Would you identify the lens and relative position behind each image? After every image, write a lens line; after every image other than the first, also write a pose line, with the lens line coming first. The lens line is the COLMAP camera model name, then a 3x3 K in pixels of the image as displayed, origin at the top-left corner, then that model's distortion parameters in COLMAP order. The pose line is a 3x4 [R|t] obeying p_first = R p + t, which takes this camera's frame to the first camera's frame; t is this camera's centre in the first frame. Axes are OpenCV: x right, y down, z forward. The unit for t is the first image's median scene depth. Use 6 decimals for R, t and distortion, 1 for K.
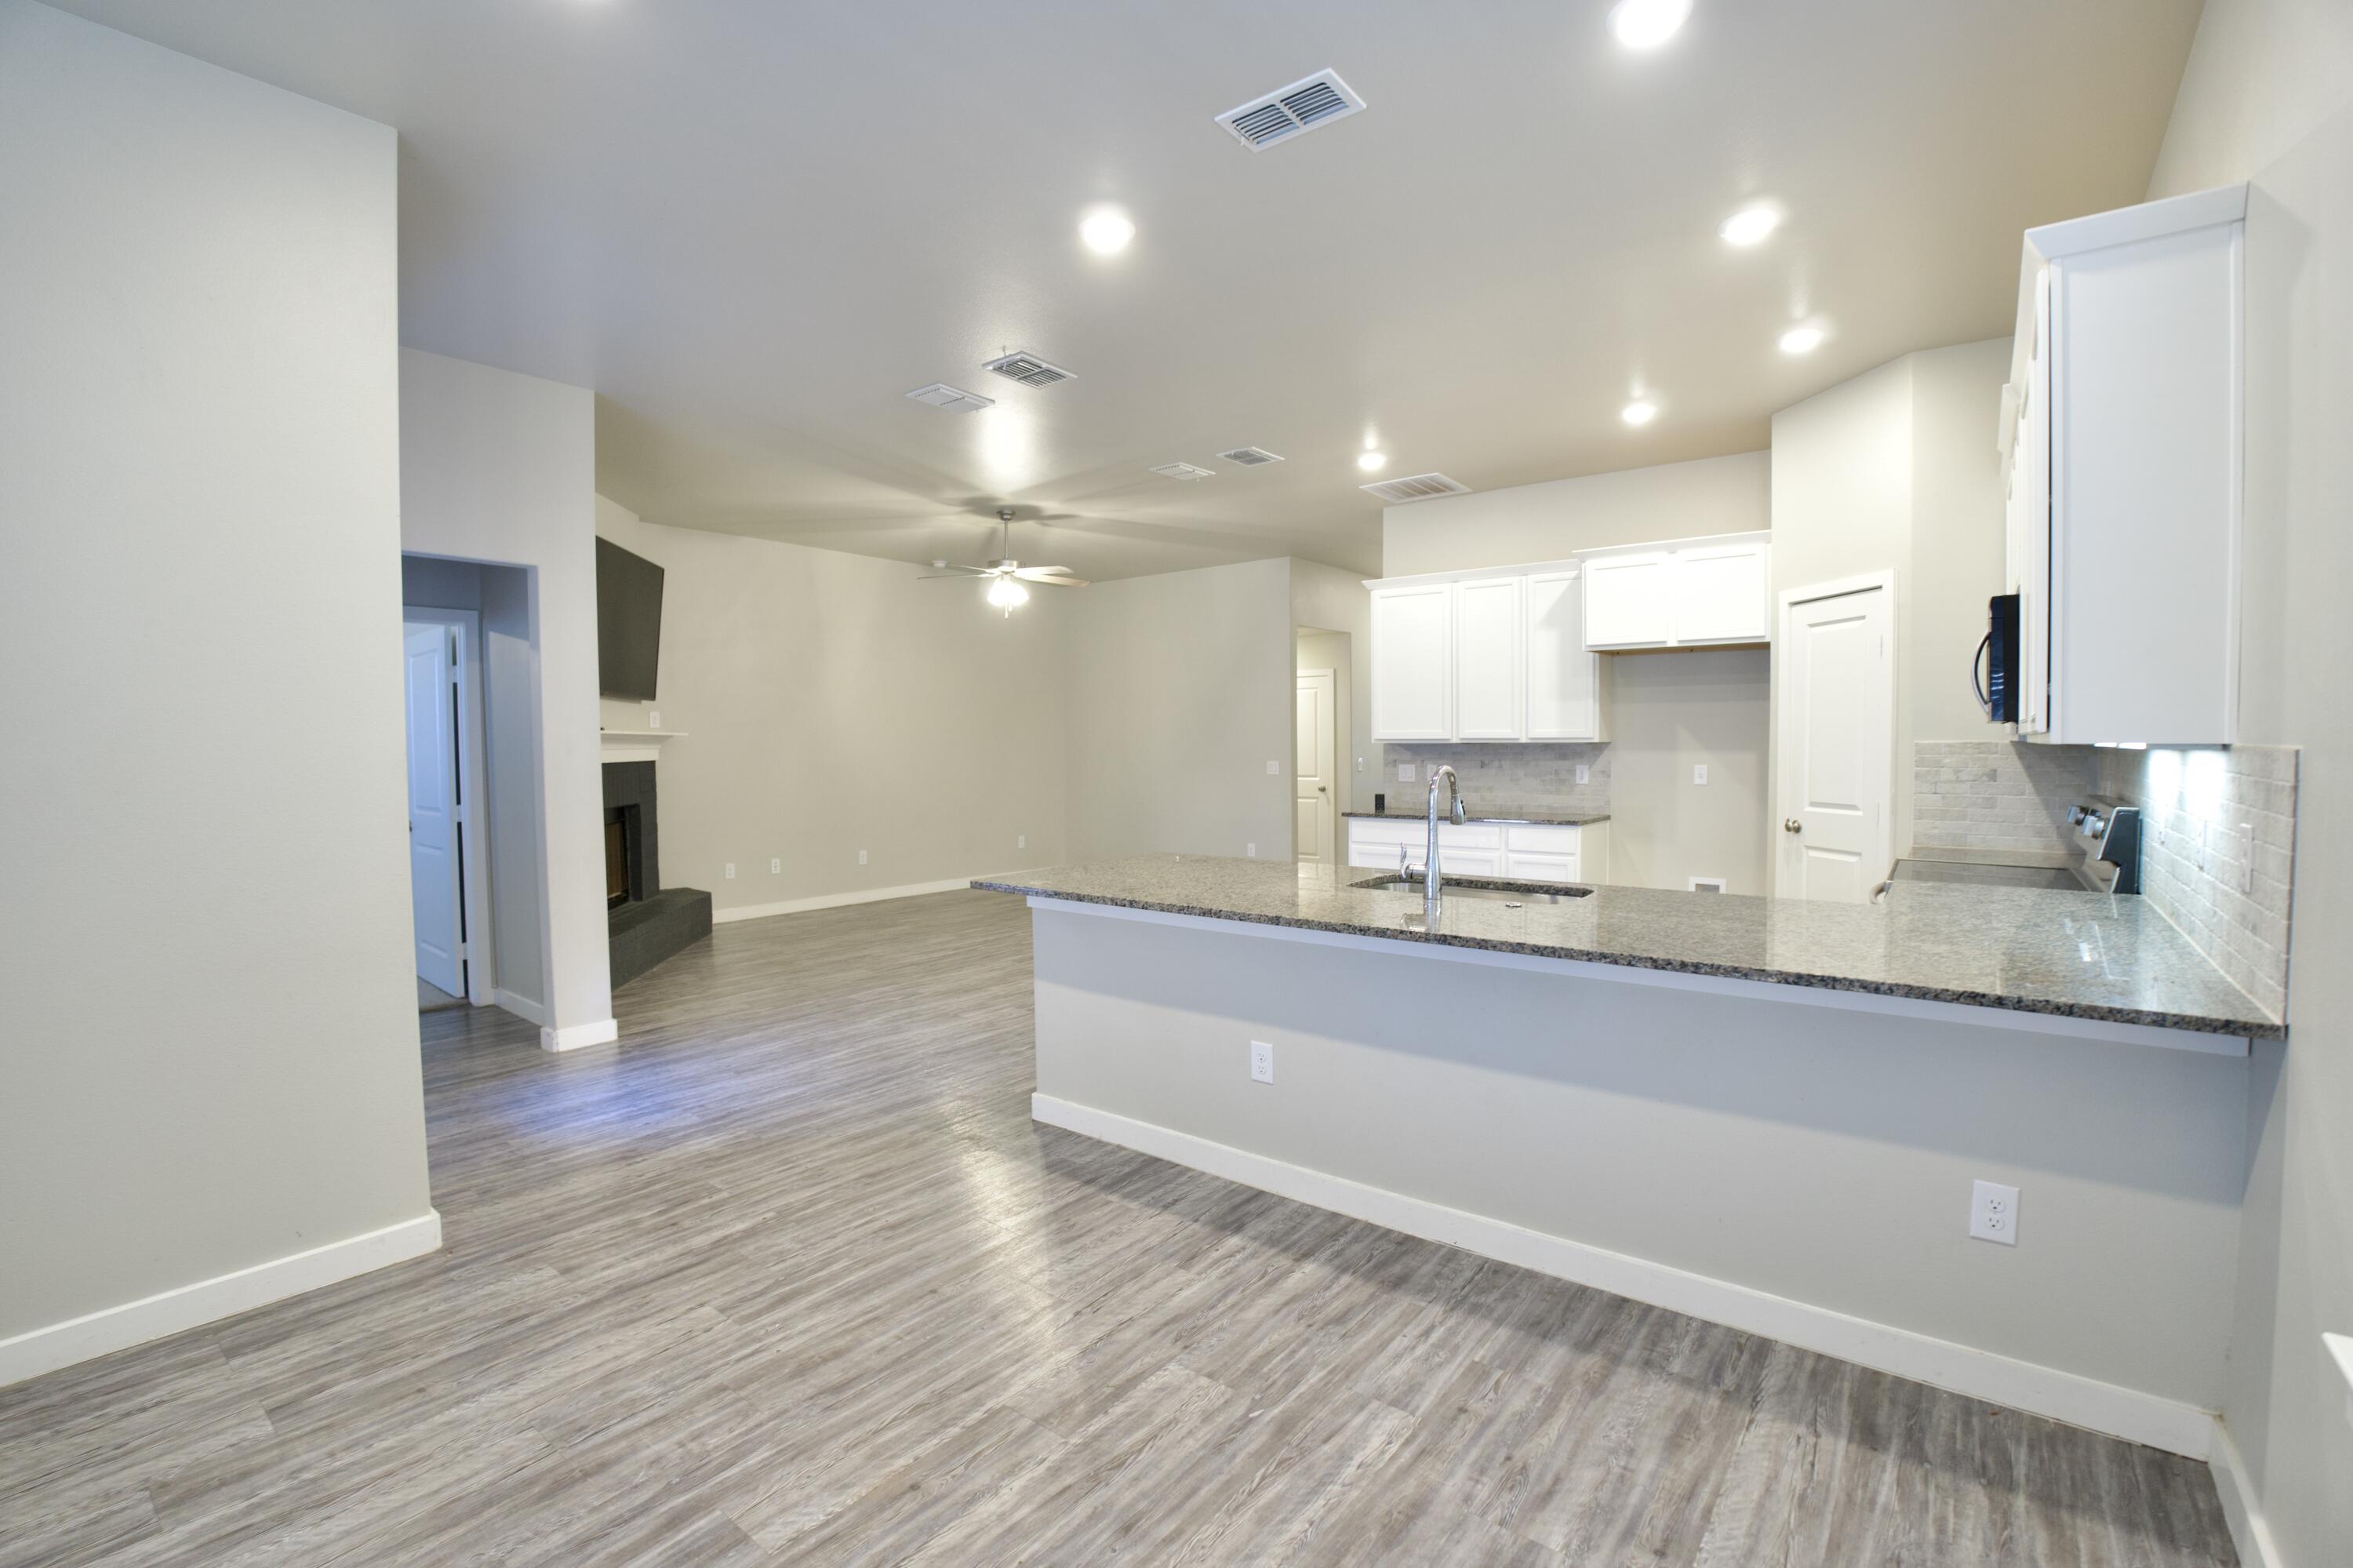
lens RADIAL K [[1012.0, 0, 1176.5], [0, 1012.0, 784.0], [0, 0, 1]] dist [-0.098563, 0.019007]
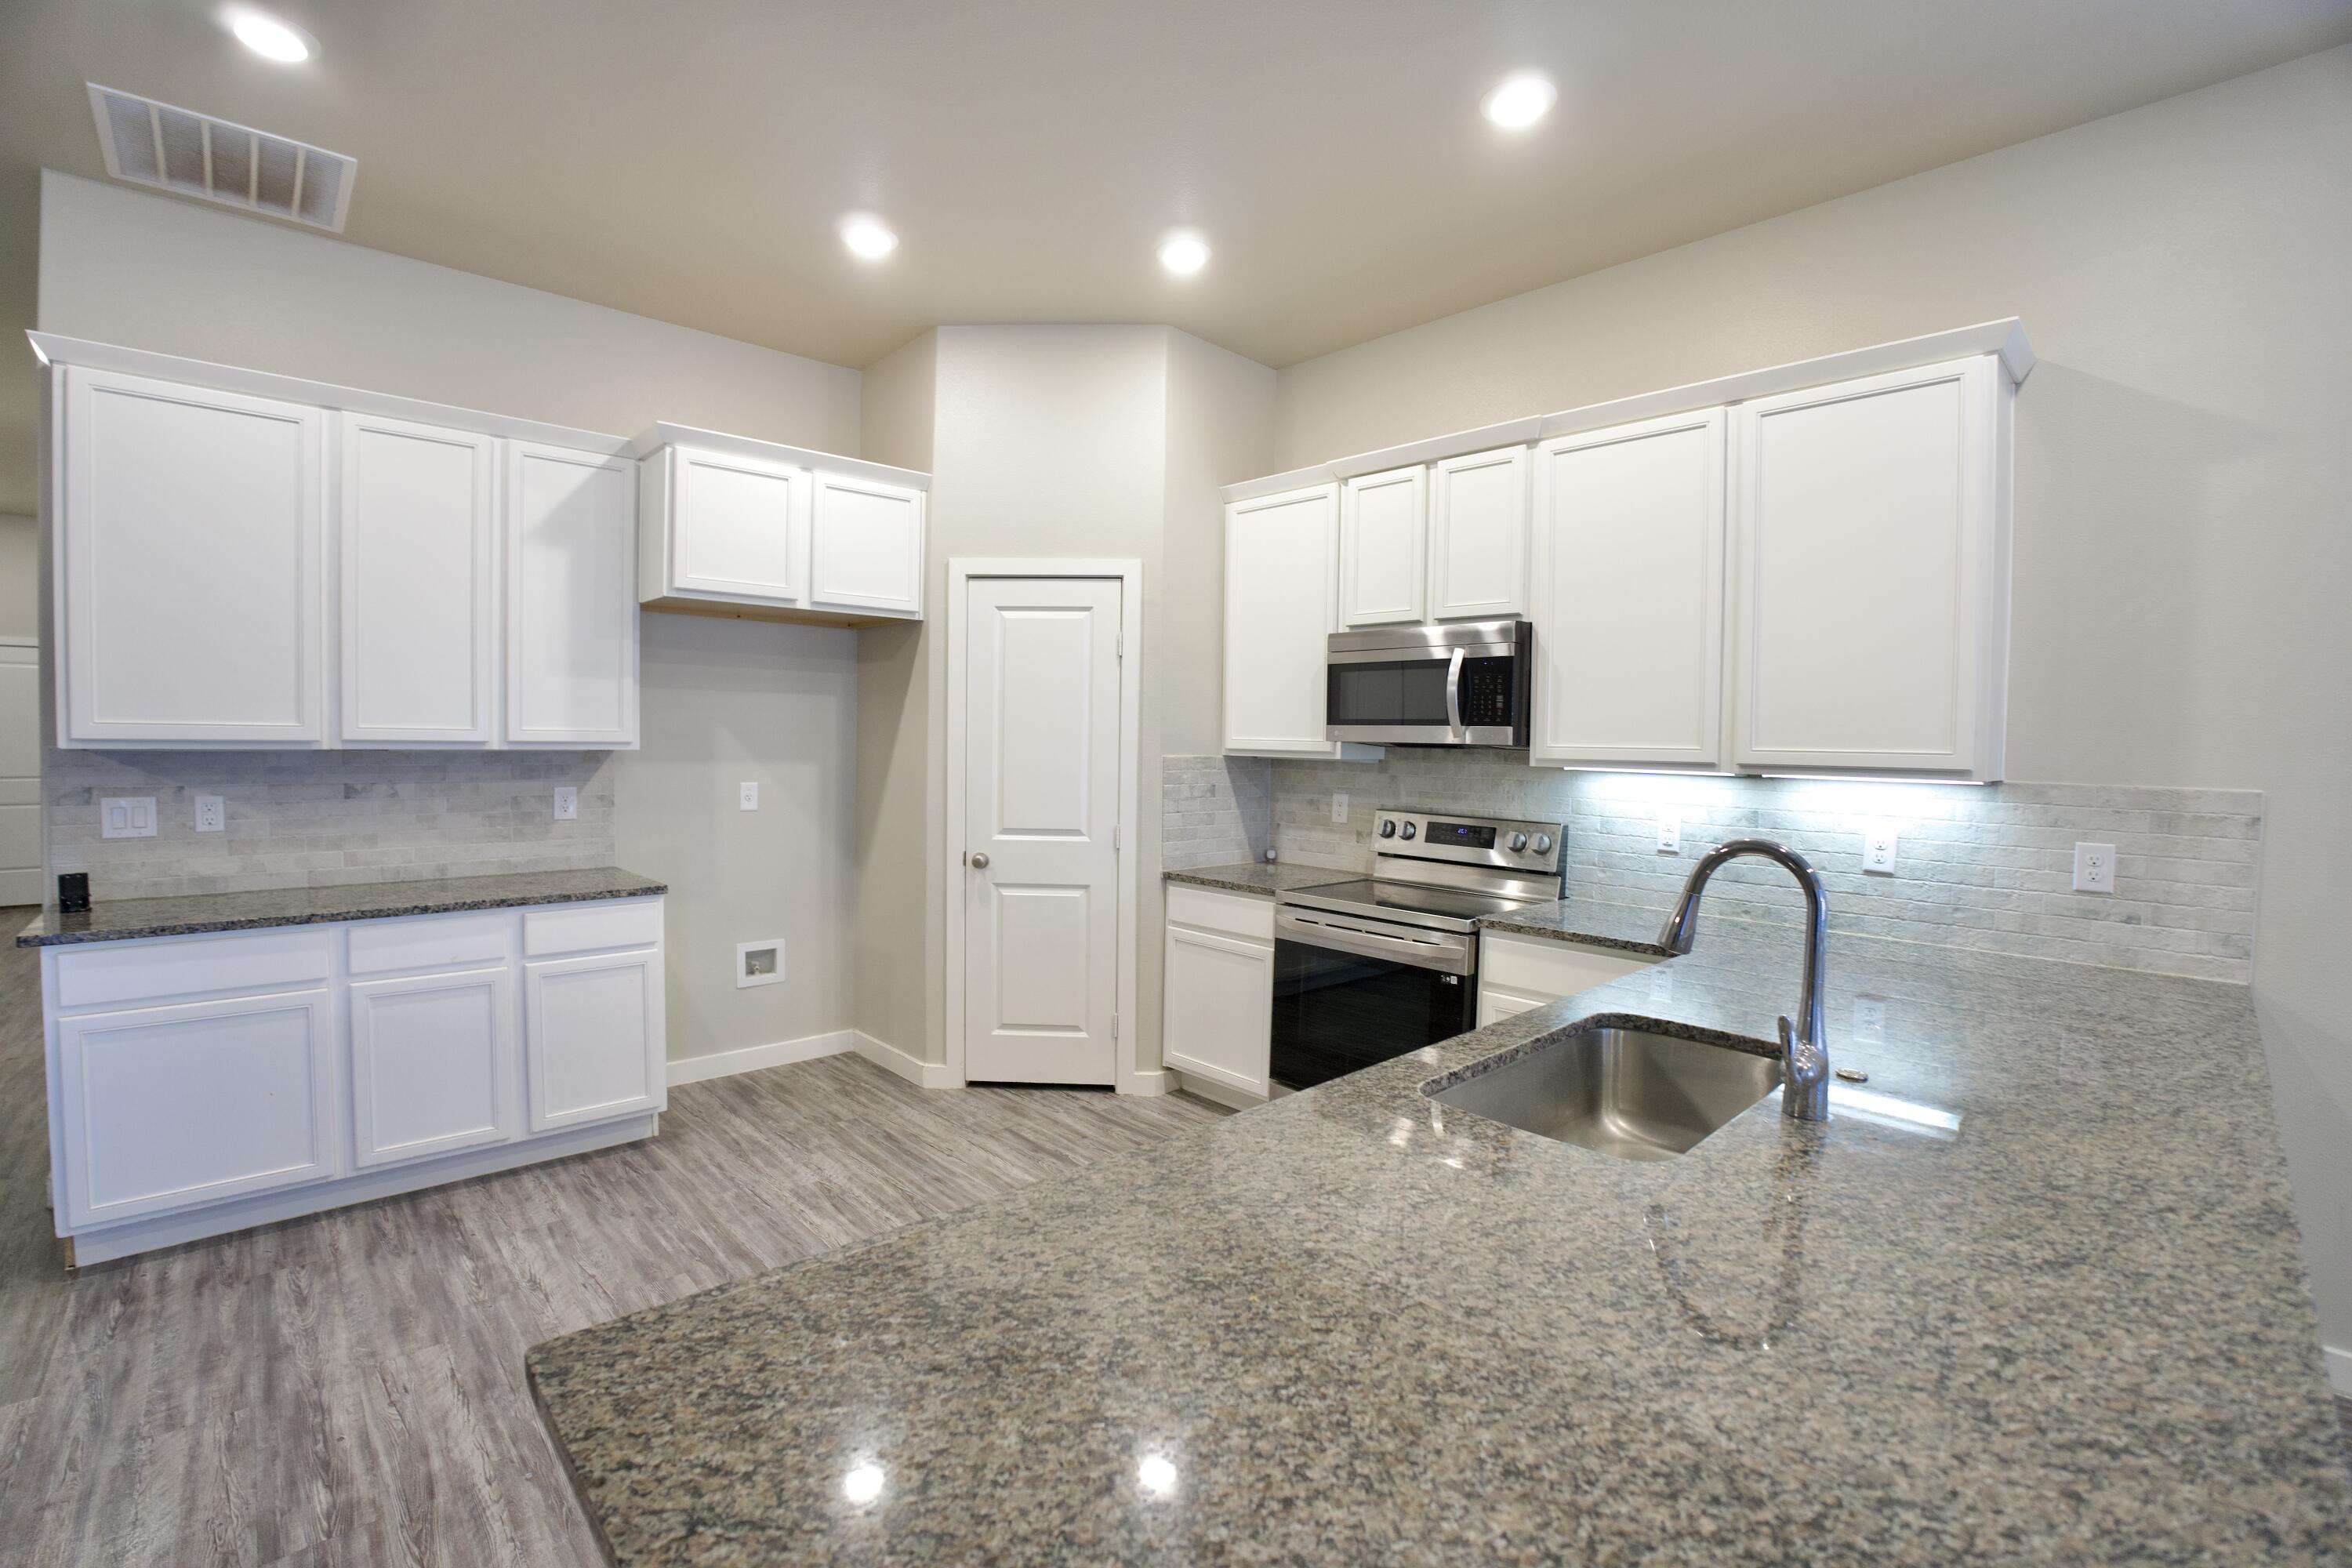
lens RADIAL K [[1028.9, 0, 1172.1], [0, 1028.9, 778.9], [0, 0, 1]] dist [-0.074674, 0.018803]
pose [[0.152608, -0.030216, 0.987825, -0.161570], [0.022079, 0.999387, 0.027159, -0.042041], [-0.988040, 0.017665, 0.153182, 0.726309]]
